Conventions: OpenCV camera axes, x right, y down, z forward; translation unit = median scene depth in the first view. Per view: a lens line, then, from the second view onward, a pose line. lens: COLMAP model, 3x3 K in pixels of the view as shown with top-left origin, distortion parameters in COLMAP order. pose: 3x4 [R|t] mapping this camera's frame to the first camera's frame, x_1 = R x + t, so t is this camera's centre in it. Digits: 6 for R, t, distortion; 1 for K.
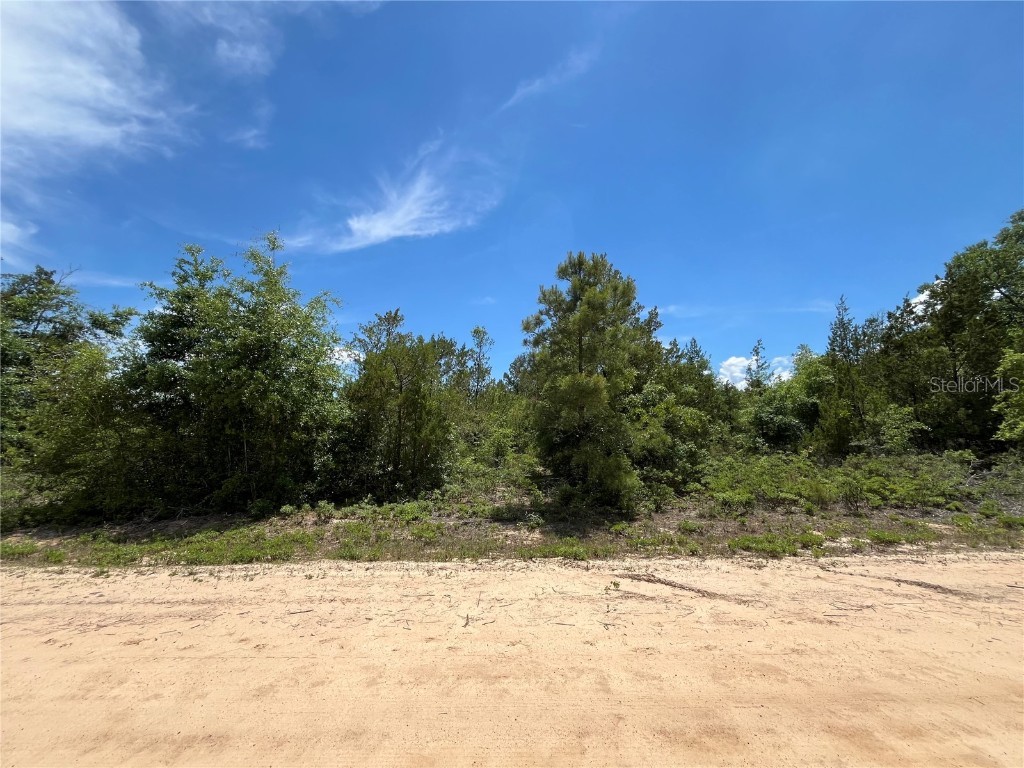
lens RADIAL K [[405.8, 0, 512.0], [0, 405.8, 384.0], [0, 0, 1]] dist [-0.009702, 0.004252]
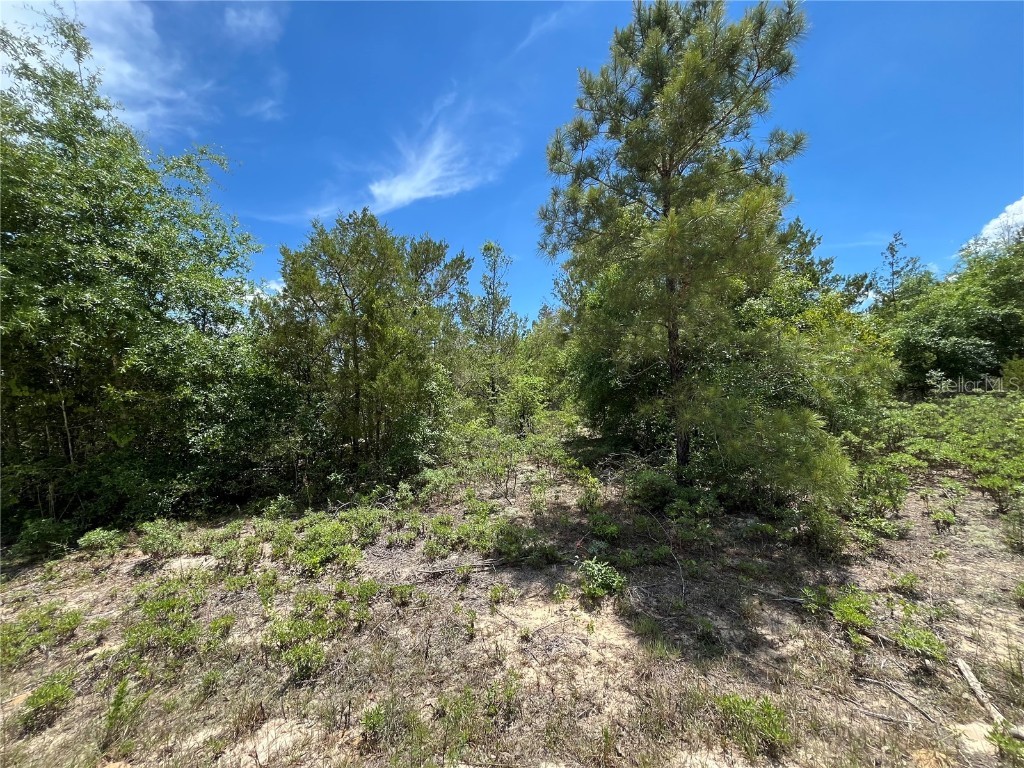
lens RADIAL K [[405.8, 0, 512.0], [0, 405.8, 384.0], [0, 0, 1]] dist [-0.009702, 0.004252]
pose [[0.995673, -0.046431, -0.080497, 0.007801], [0.054266, 0.993700, 0.098055, 0.075144], [0.075437, -0.101999, 0.991920, 0.431003]]
